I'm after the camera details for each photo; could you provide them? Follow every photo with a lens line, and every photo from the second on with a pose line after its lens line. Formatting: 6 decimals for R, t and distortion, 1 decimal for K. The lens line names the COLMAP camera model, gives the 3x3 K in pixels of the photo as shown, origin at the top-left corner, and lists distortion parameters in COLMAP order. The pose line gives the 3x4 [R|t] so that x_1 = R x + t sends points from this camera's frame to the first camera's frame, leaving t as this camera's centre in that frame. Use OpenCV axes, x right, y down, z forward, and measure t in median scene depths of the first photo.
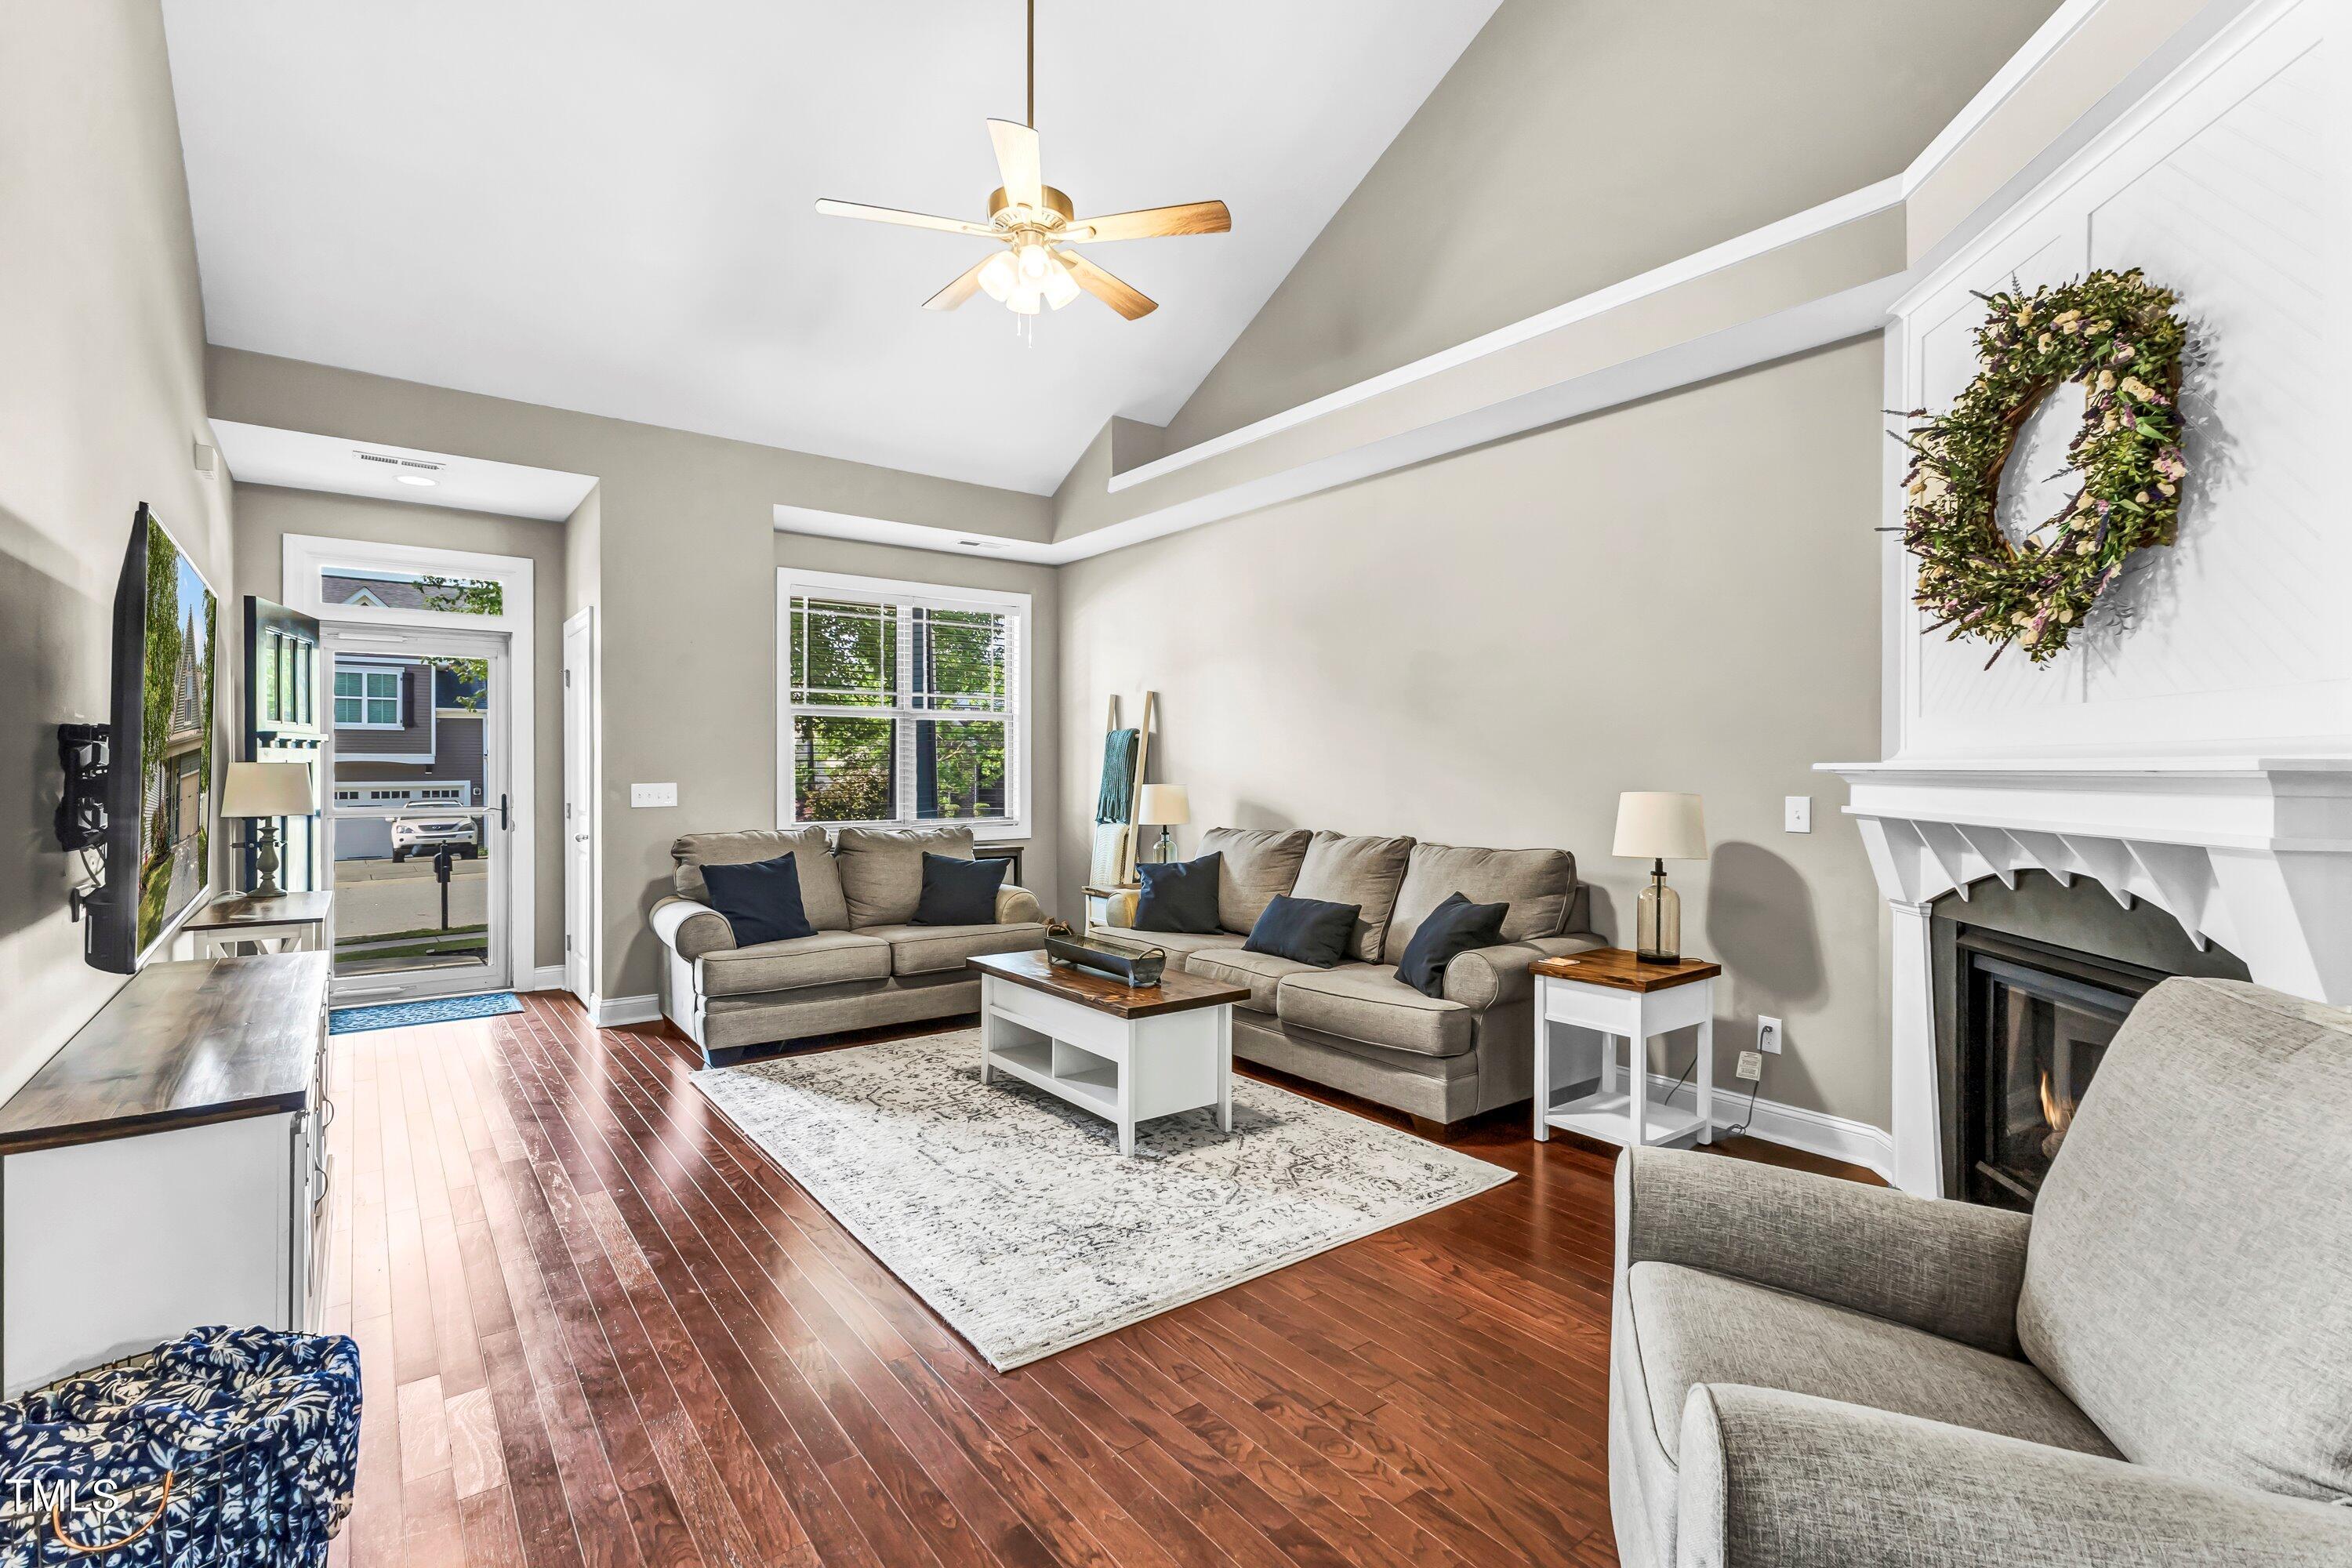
lens RADIAL K [[1085.5, 0, 1174.3], [0, 1085.5, 766.7], [0, 0, 1]] dist [0.020418, -0.005421]
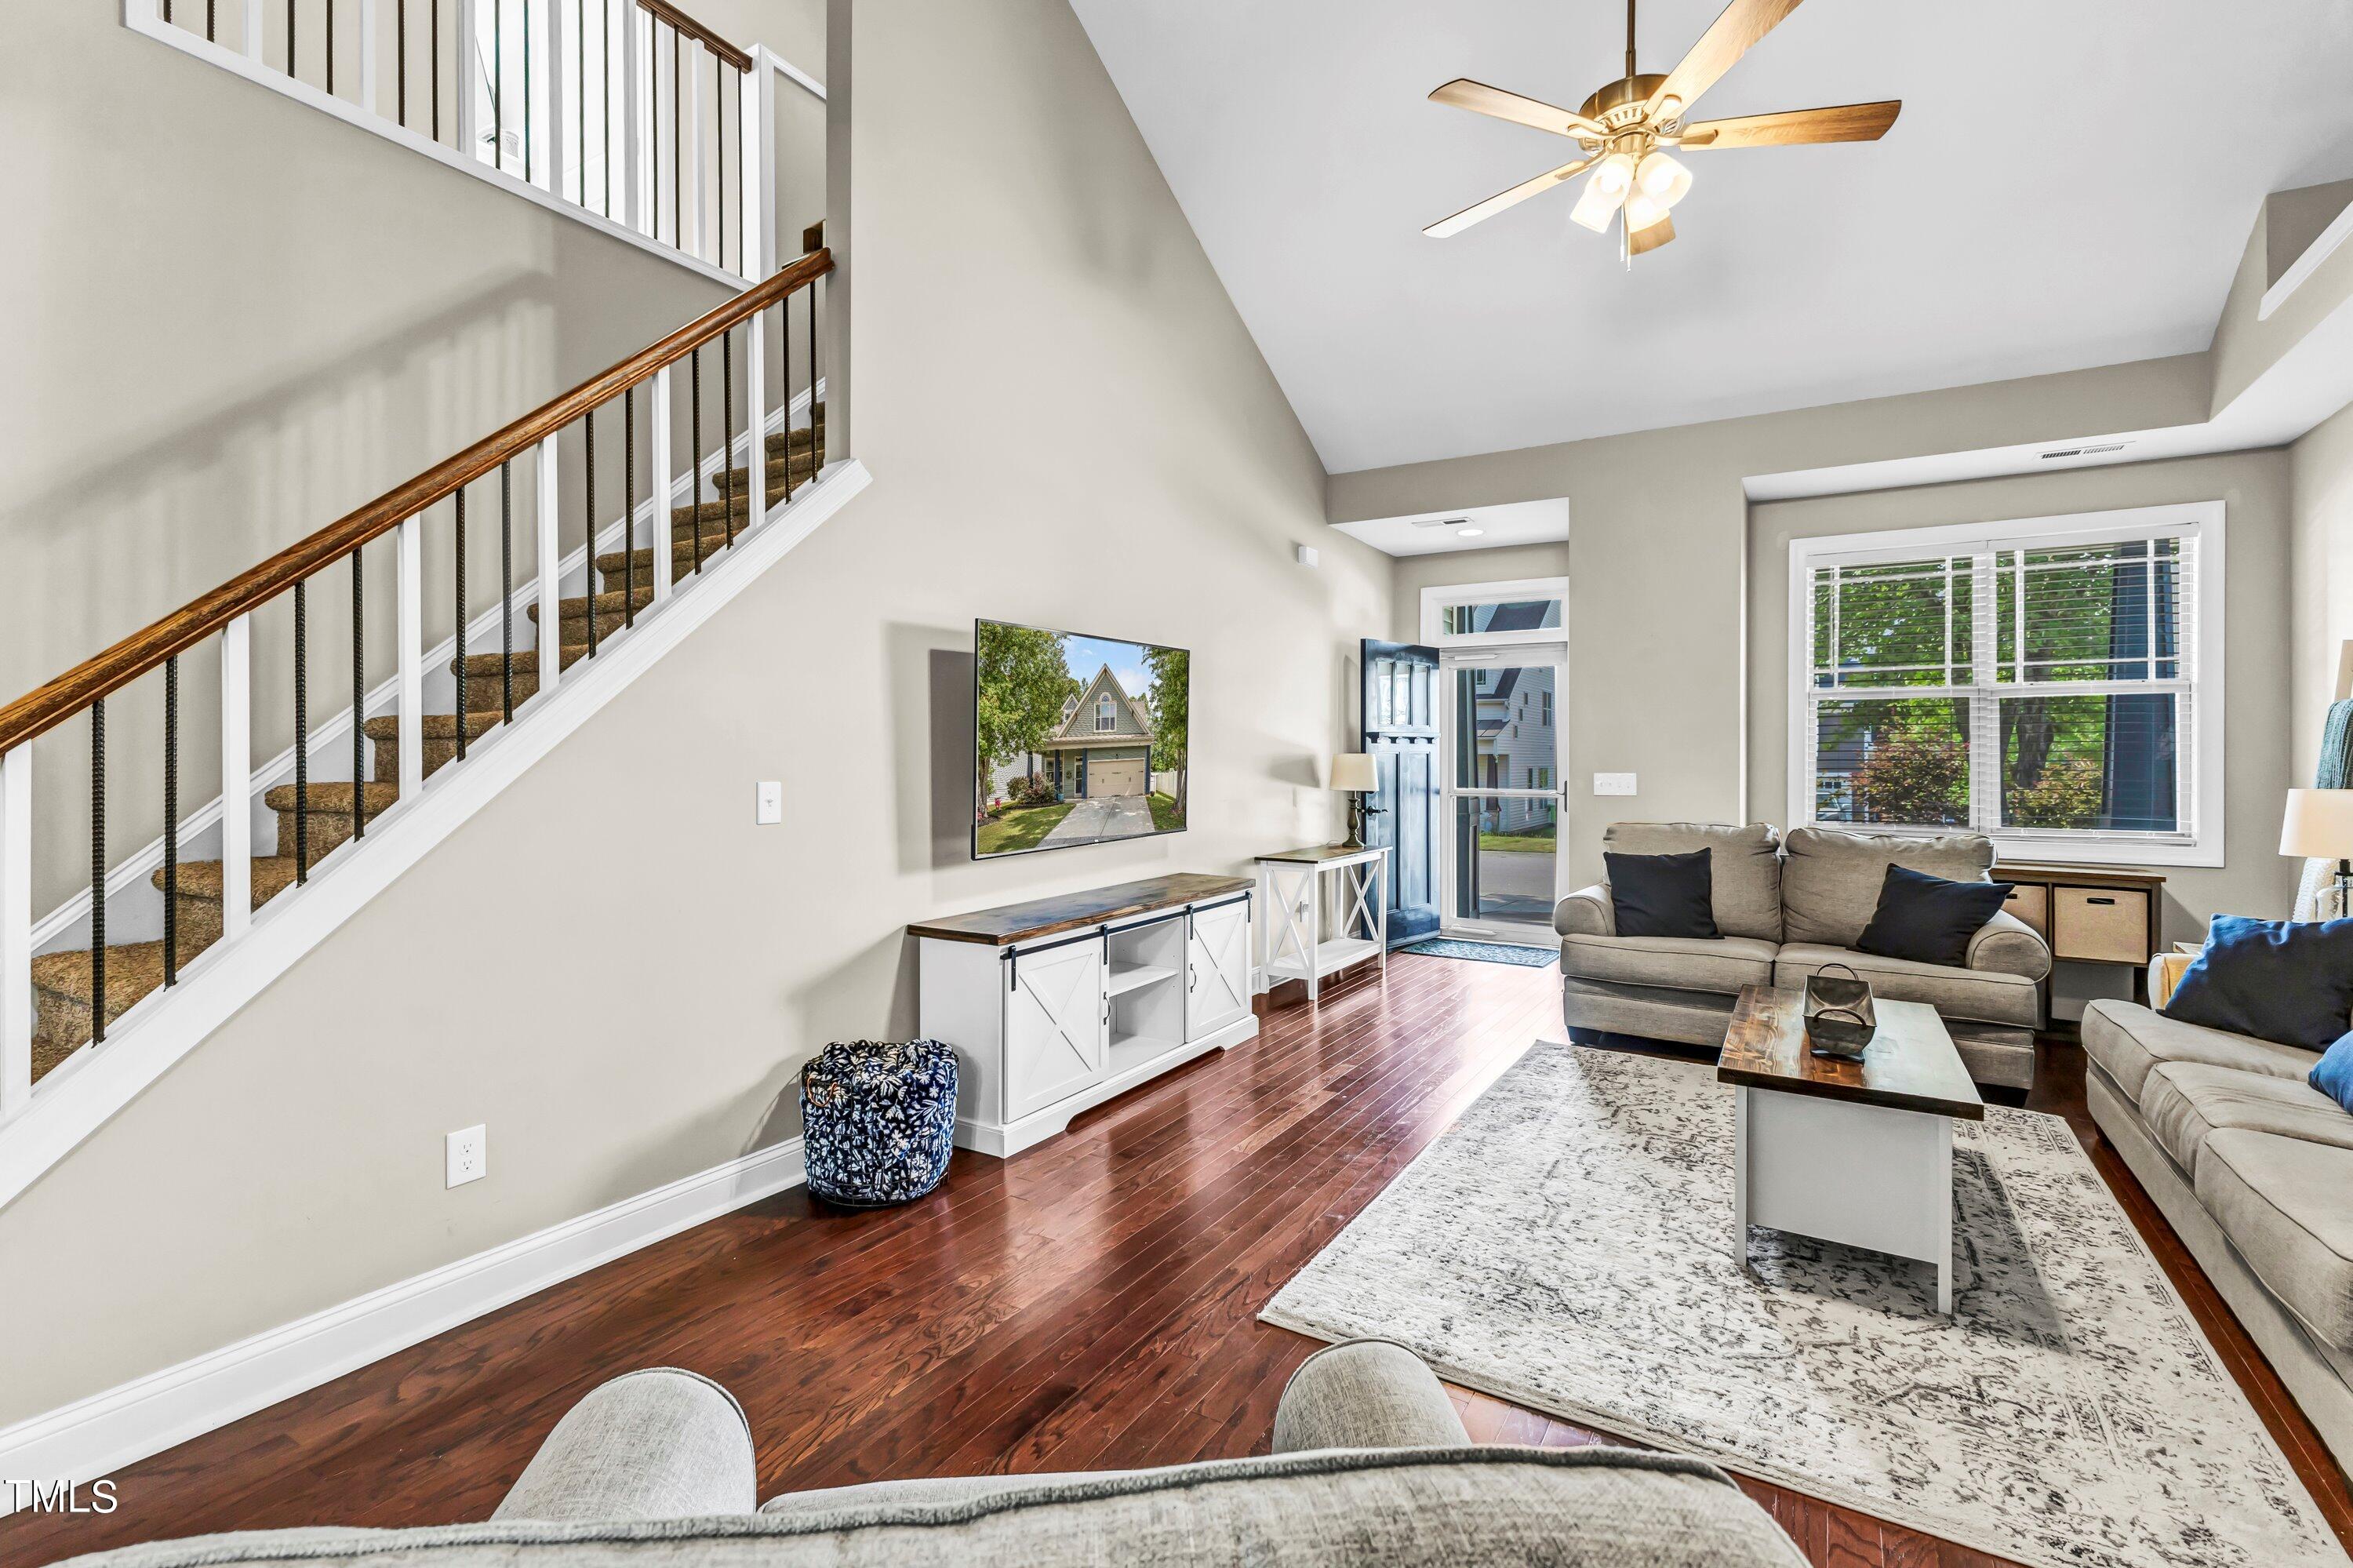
lens RADIAL K [[1062.8, 0, 1173.4], [0, 1062.8, 758.8], [0, 0, 1]] dist [0.008968, -0.000273]
pose [[0.363153, 0.003667, -0.931722, 0.454475], [-0.003623, 0.999990, 0.002523, 0.000433], [0.931723, 0.002459, 0.363162, 0.311001]]
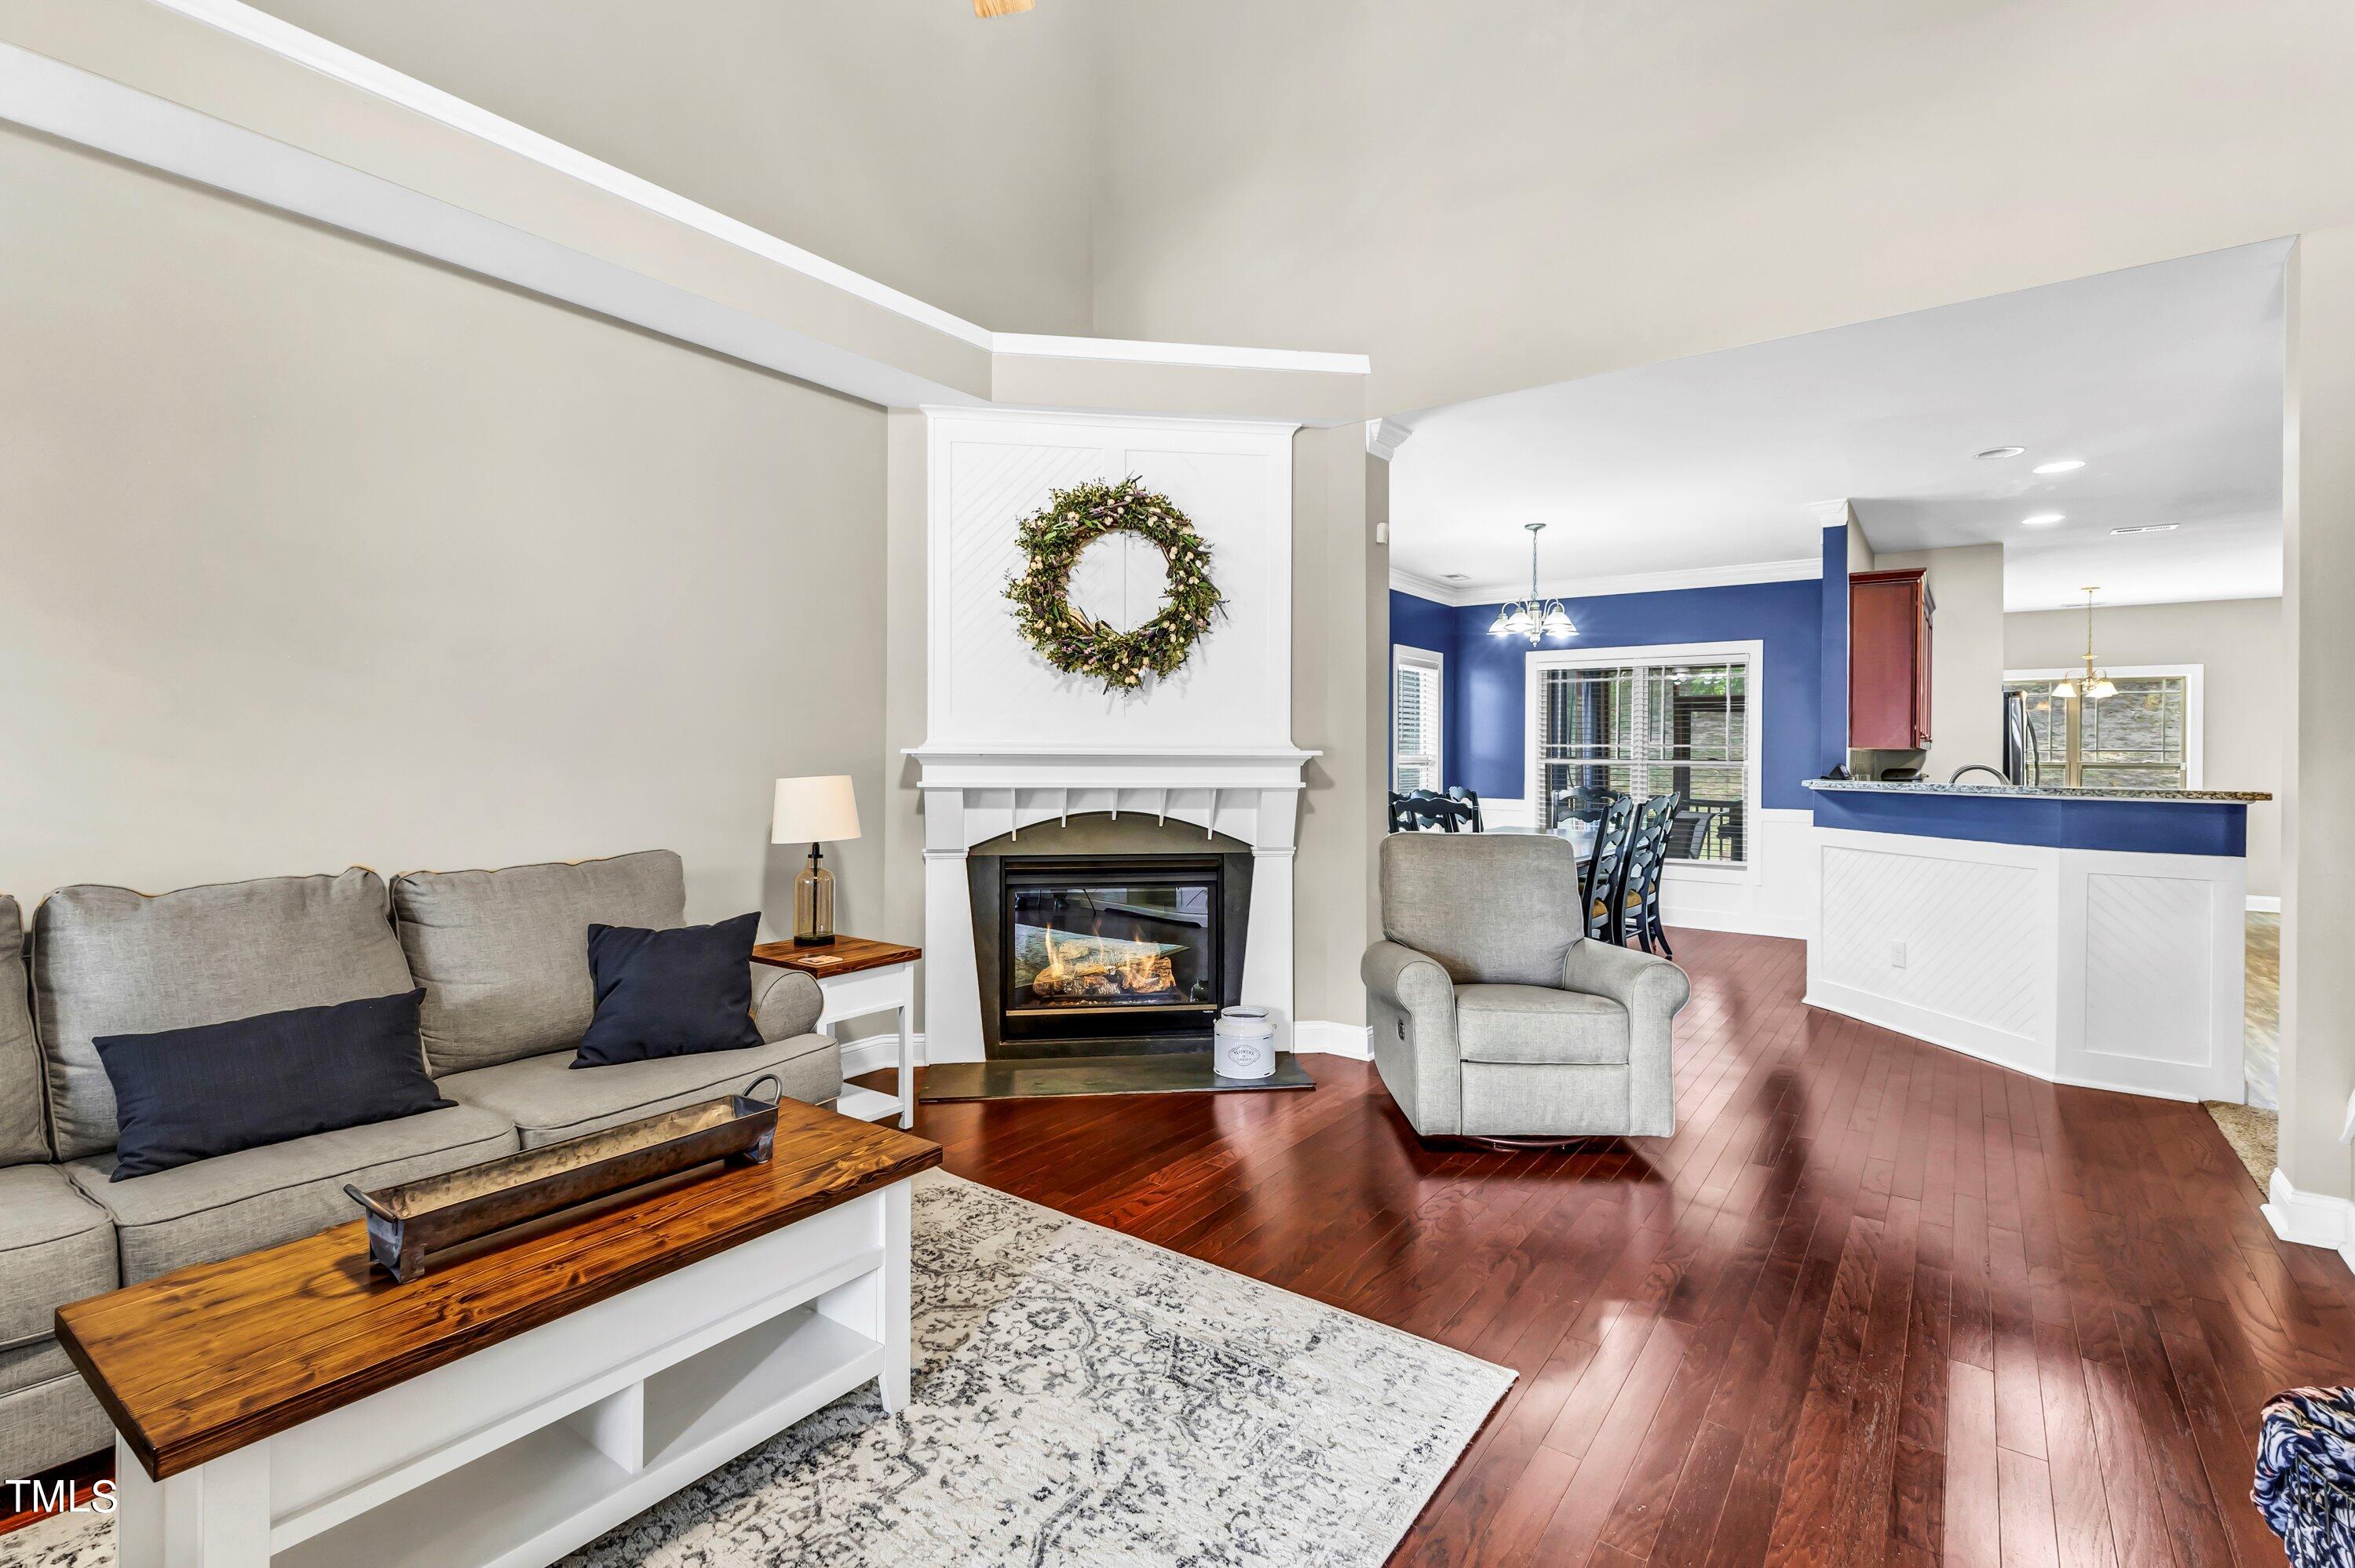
lens RADIAL K [[1067.6, 0, 1179.6], [0, 1067.6, 758.2], [0, 0, 1]] dist [0.016592, -0.000024]
pose [[-0.284102, -0.007157, 0.958767, -0.570326], [-0.004743, 0.999970, 0.006059, -0.000521], [-0.958782, -0.002826, -0.284128, 0.903215]]
